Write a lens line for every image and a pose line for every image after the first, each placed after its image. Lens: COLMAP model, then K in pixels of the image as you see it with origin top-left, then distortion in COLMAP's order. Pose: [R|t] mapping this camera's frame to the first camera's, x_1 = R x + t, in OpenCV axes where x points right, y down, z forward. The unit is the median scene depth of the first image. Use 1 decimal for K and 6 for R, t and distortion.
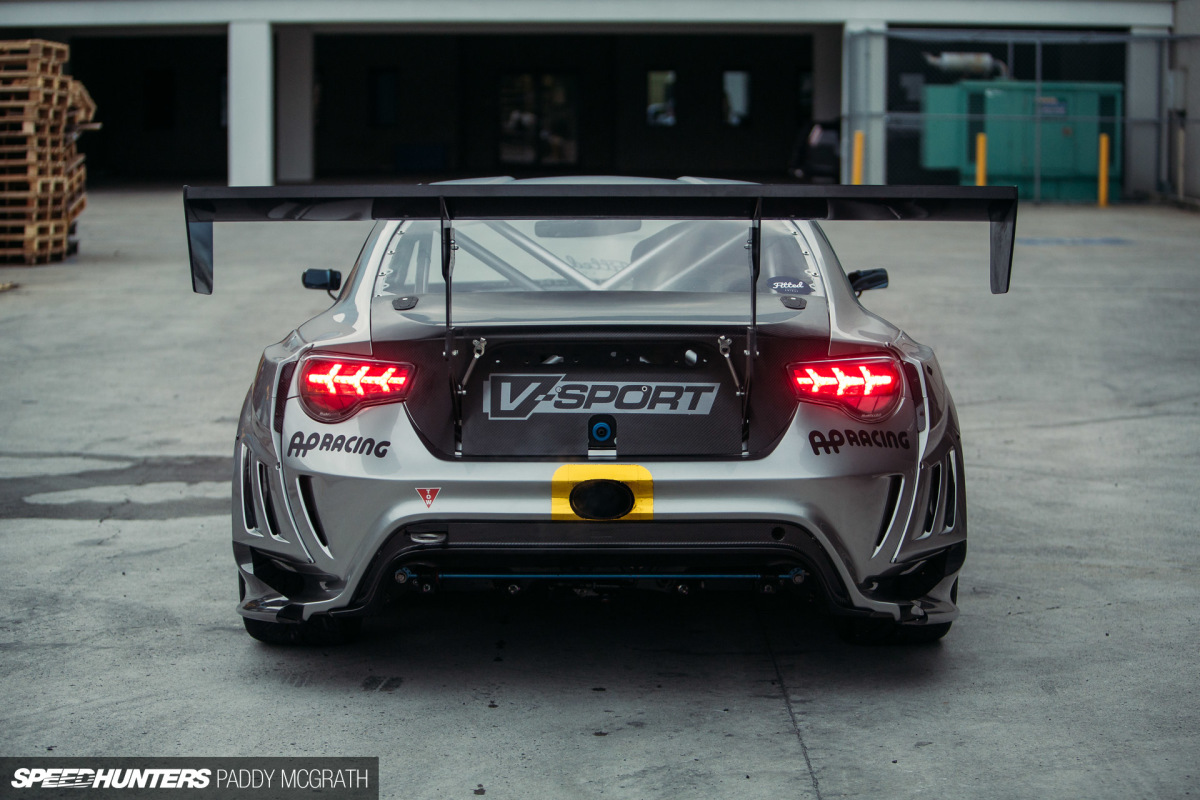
lens RADIAL K [[2461.7, 0, 600.0], [0, 2461.7, 400.0], [0, 0, 1]] dist [-0.248030, 0.034430]
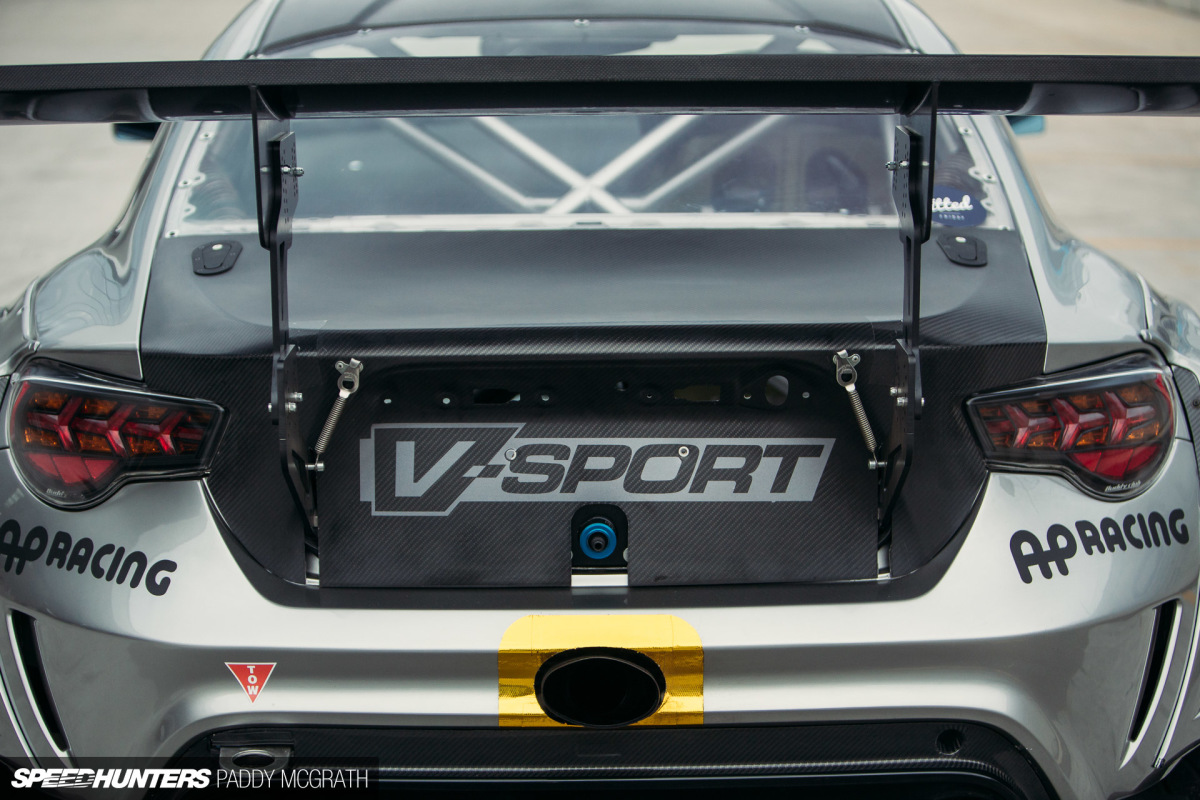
lens RADIAL K [[2461.7, 0, 600.0], [0, 2461.7, 400.0], [0, 0, 1]] dist [-0.248030, 0.034430]
pose [[0.999955, -0.006735, 0.006611, -0.002054], [0.005870, 0.992379, 0.123086, -0.076331], [-0.007390, -0.123041, 0.992374, 0.507779]]
